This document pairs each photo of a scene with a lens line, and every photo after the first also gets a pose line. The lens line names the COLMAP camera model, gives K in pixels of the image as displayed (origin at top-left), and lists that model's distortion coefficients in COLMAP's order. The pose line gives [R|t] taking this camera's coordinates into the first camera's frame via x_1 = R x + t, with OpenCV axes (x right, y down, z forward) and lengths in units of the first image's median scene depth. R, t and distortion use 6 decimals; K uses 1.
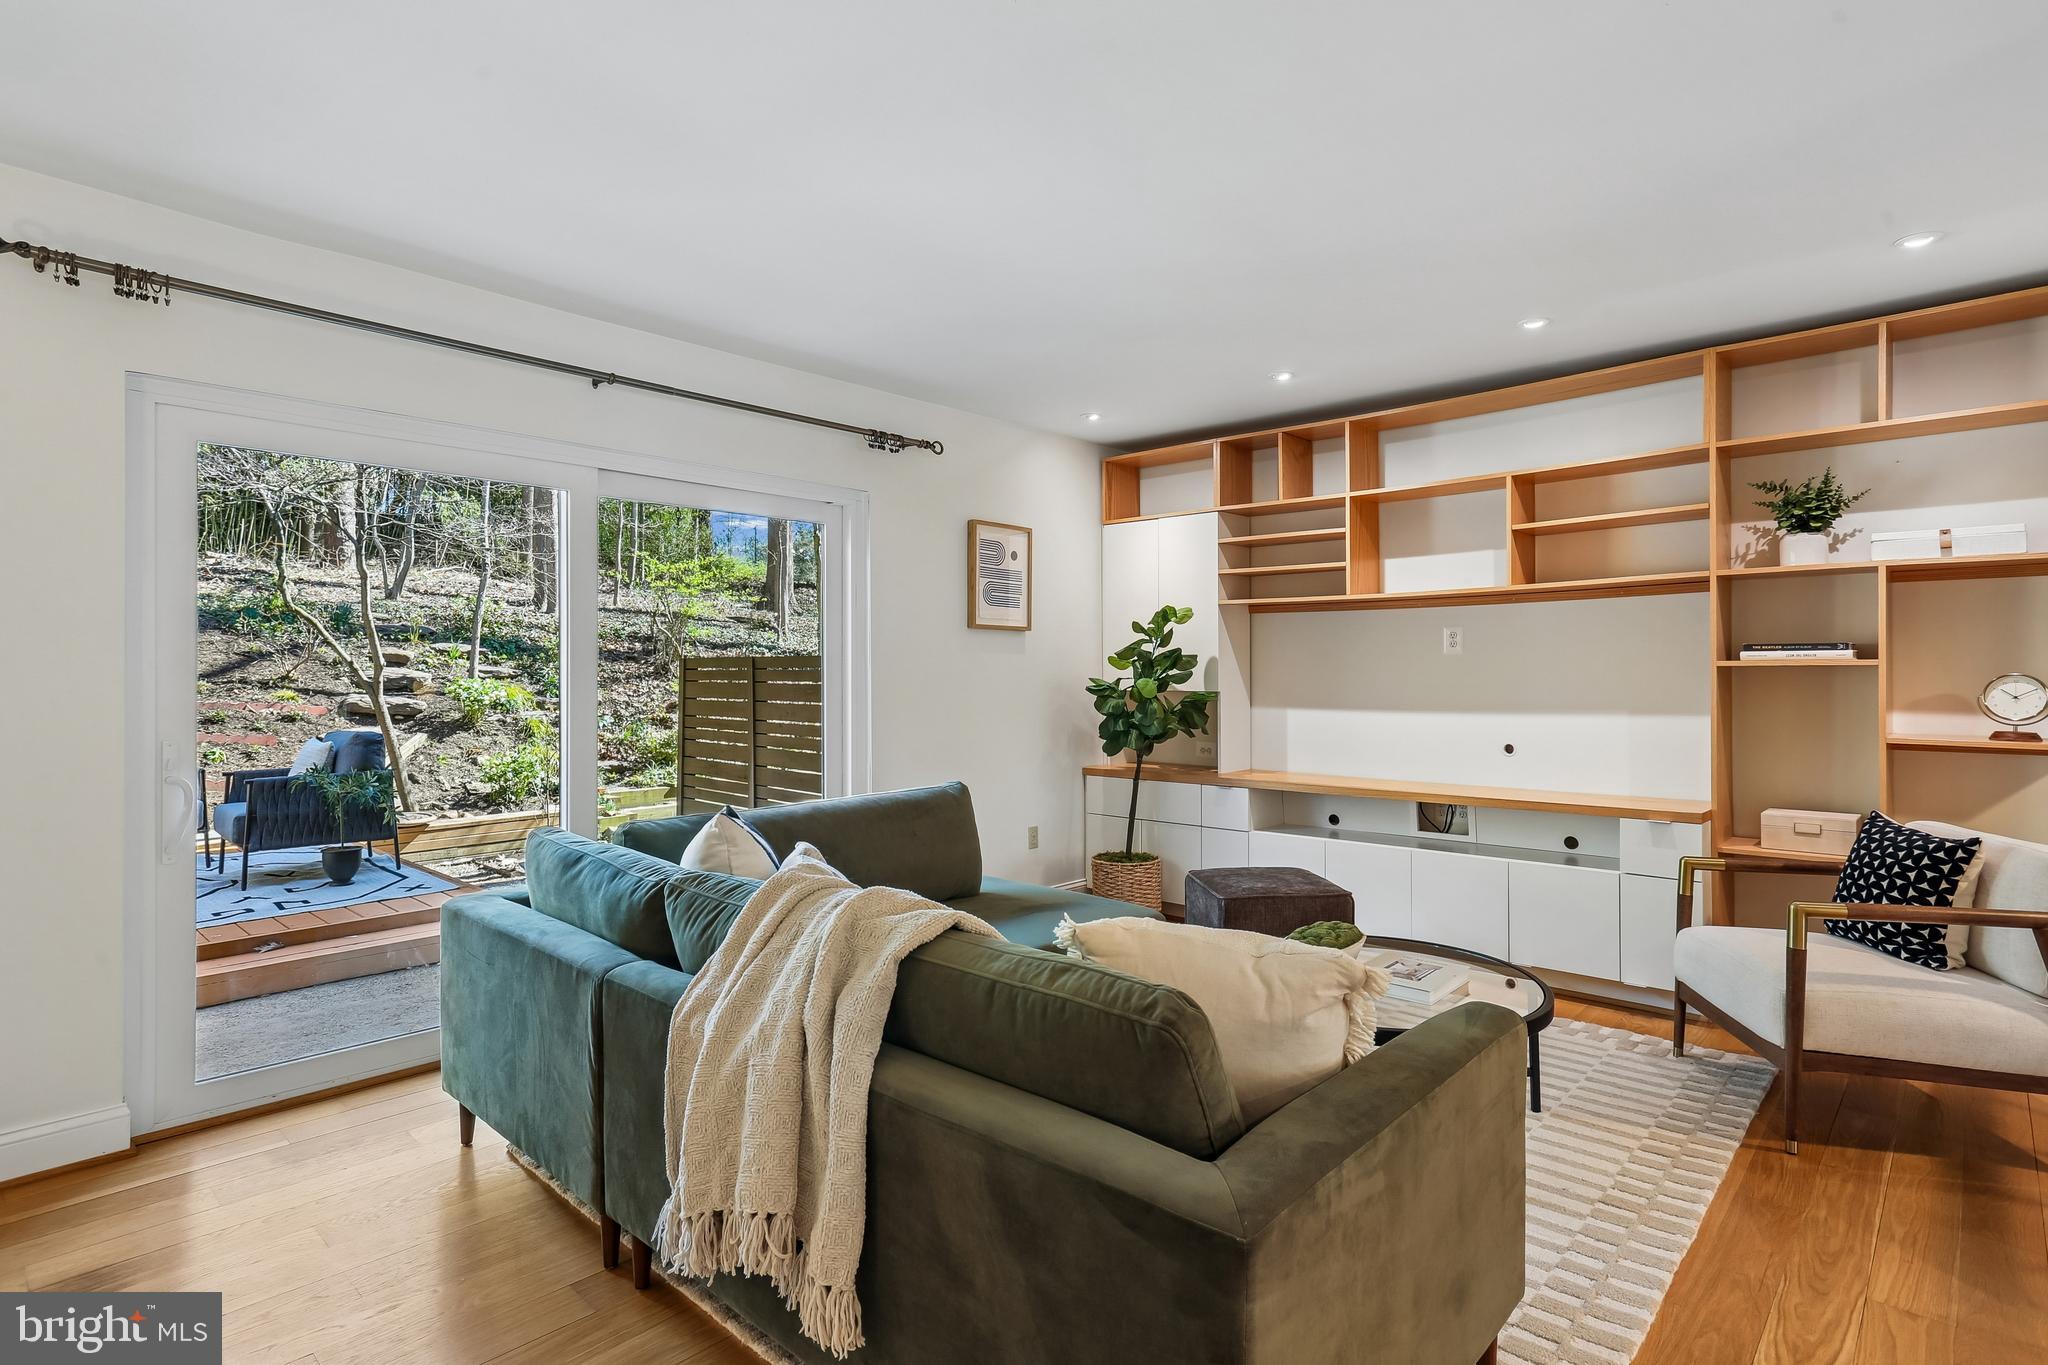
lens RADIAL K [[1044.3, 0, 1024.0], [0, 1044.3, 682.5], [0, 0, 1]] dist [0.001275, 0.000467]
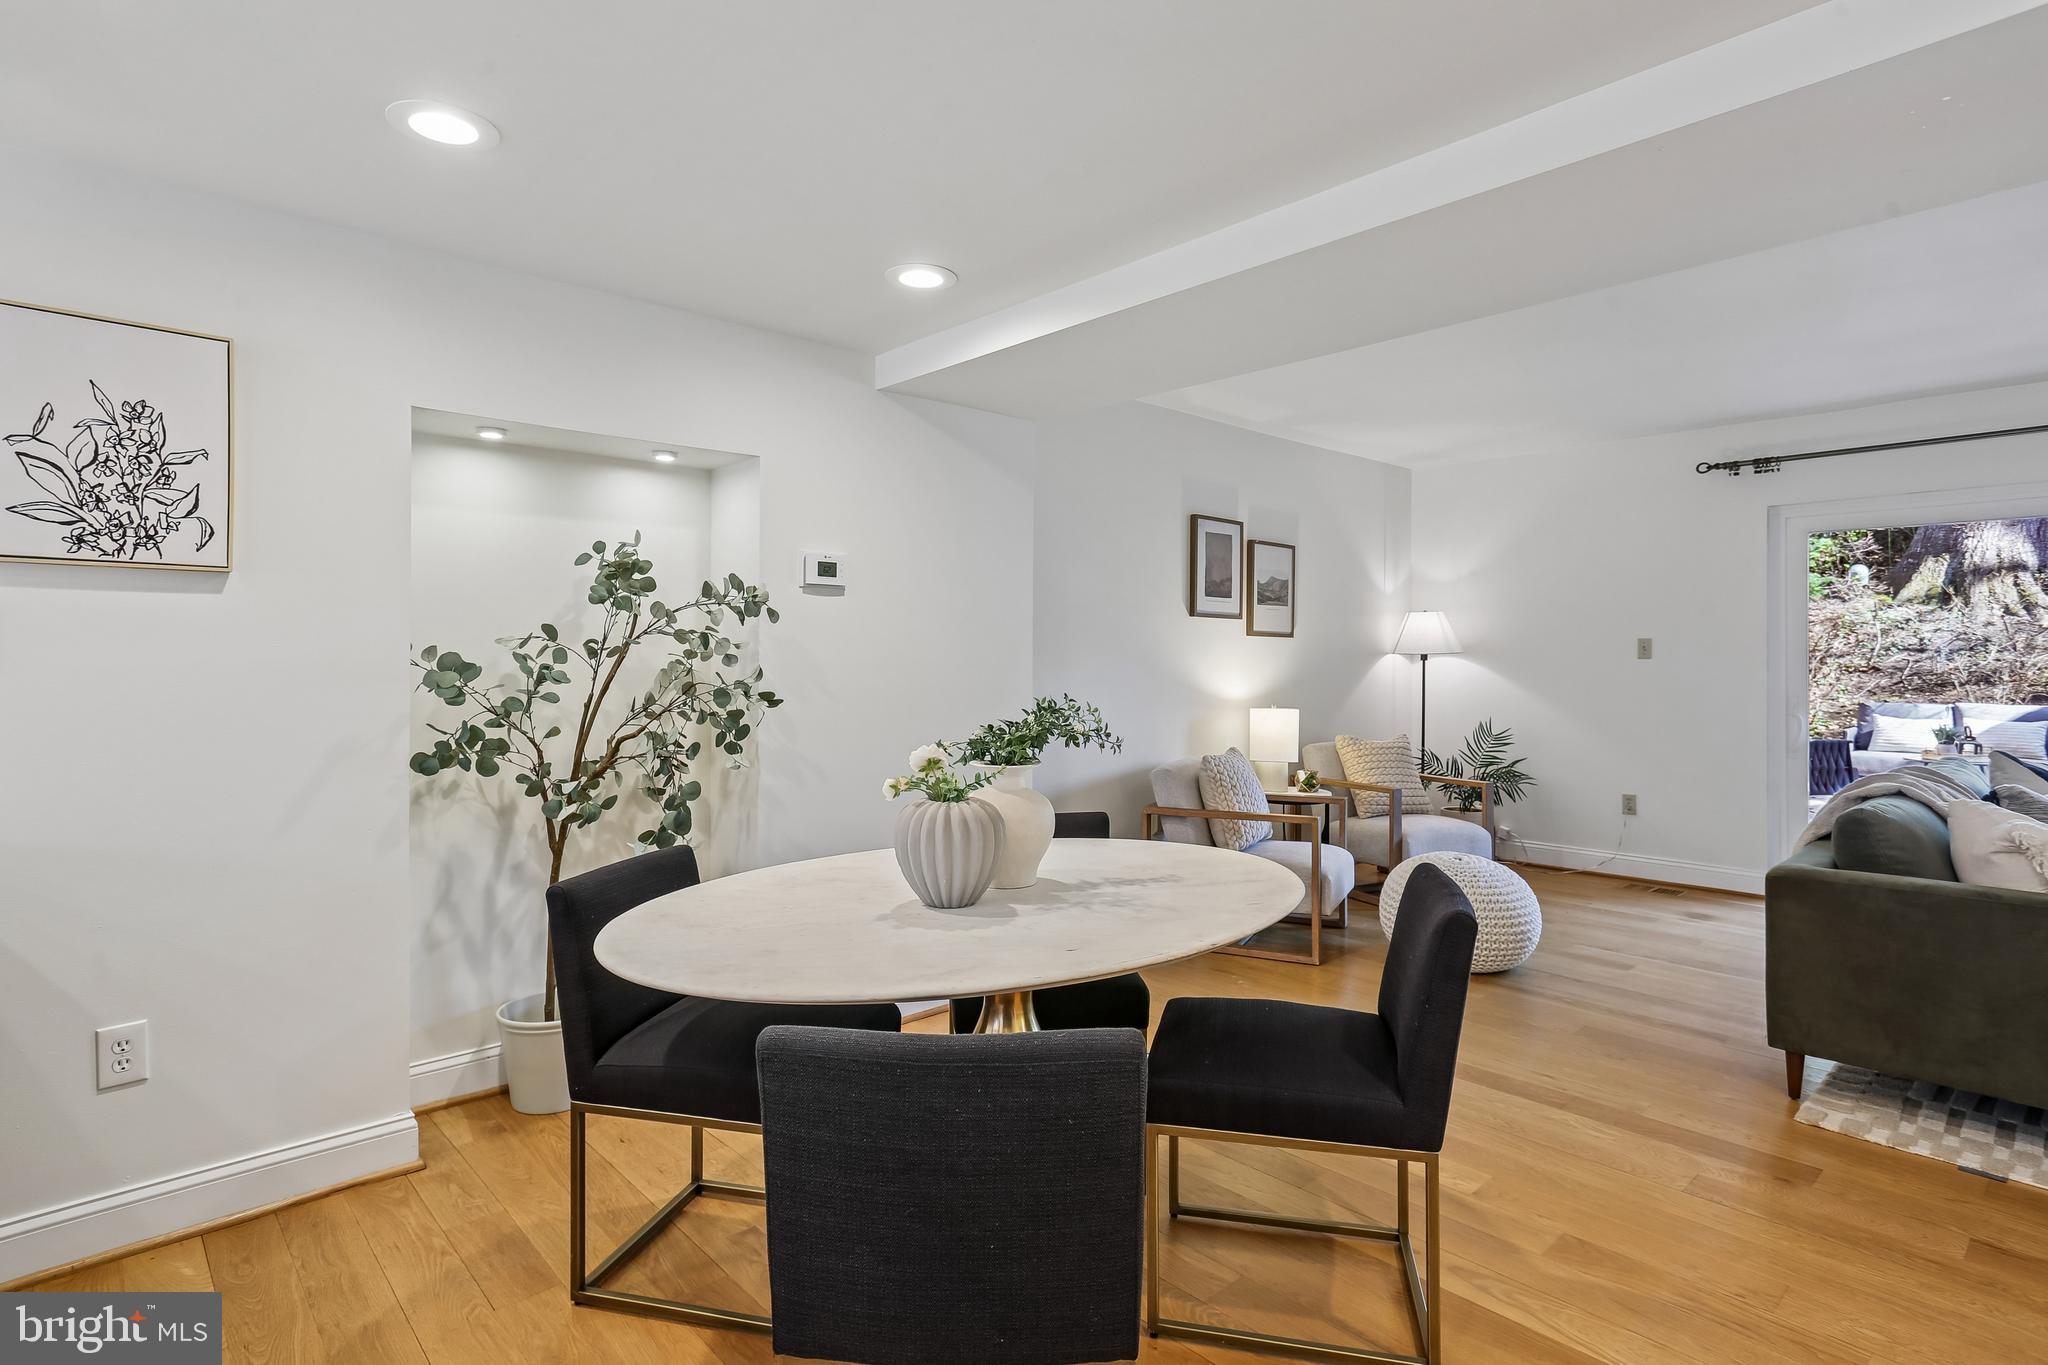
lens RADIAL K [[1046.3, 0, 1019.3], [0, 1046.3, 657.9], [0, 0, 1]] dist [0.001256, 0.000421]
pose [[-0.088619, 0.000790, -0.996065, 0.663616], [-0.012972, 0.999914, 0.001947, 0.002816], [0.995981, 0.013093, -0.088601, -0.127460]]
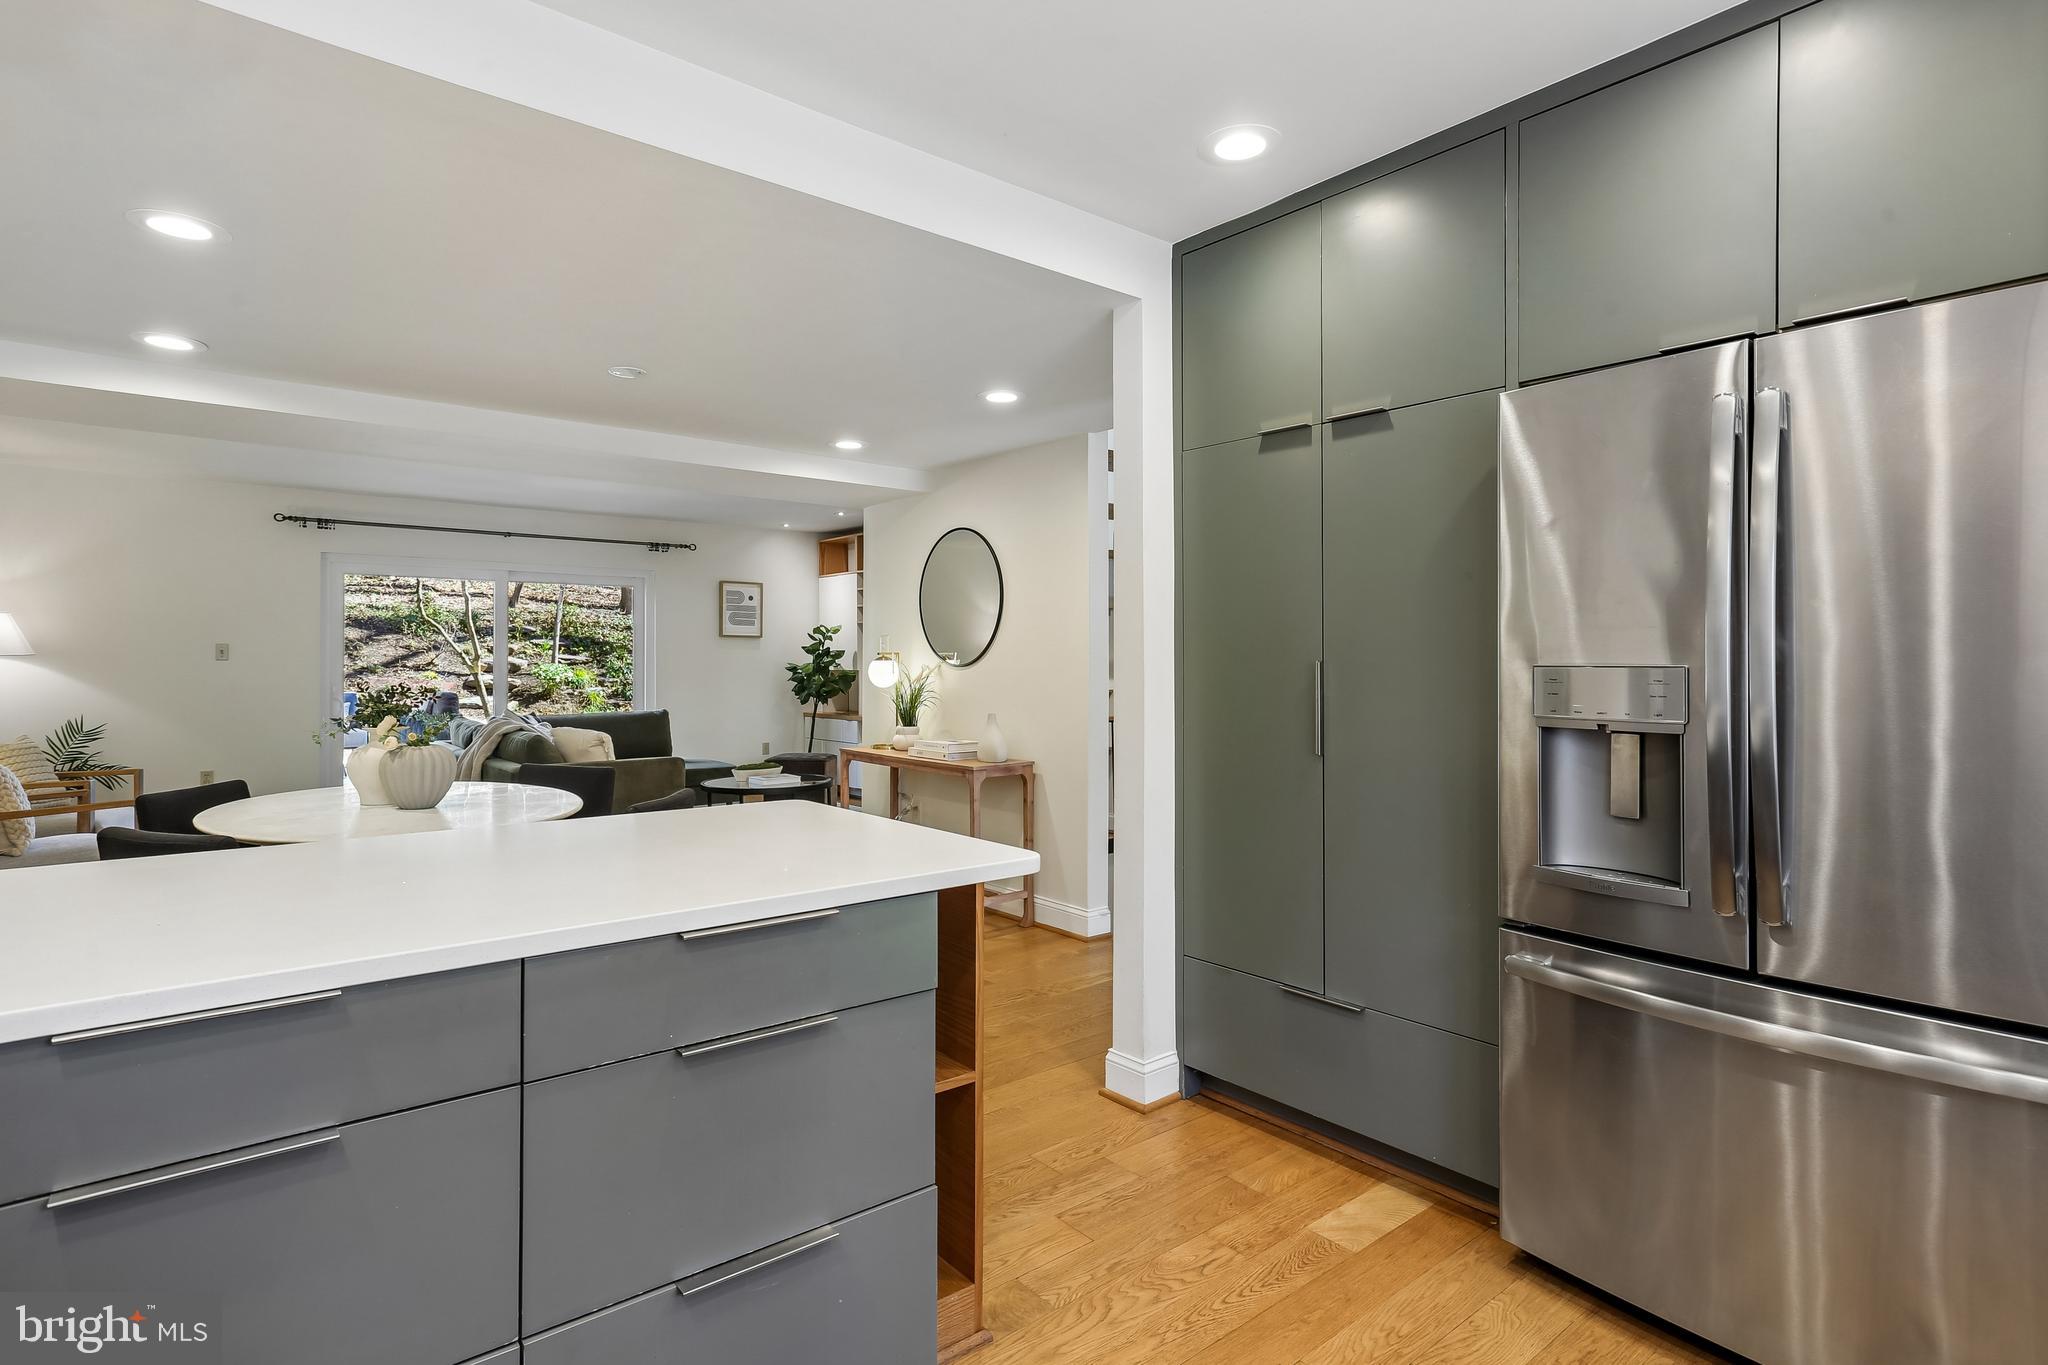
lens RADIAL K [[1032.3, 0, 1016.9], [0, 1032.3, 655.1], [0, 0, 1]] dist [0.005665, 0.000507]
pose [[0.991257, -0.000203, -0.131946, 0.723167], [-0.001802, 0.999885, -0.015076, 0.009713], [0.131934, 0.015182, 0.991142, -0.800040]]
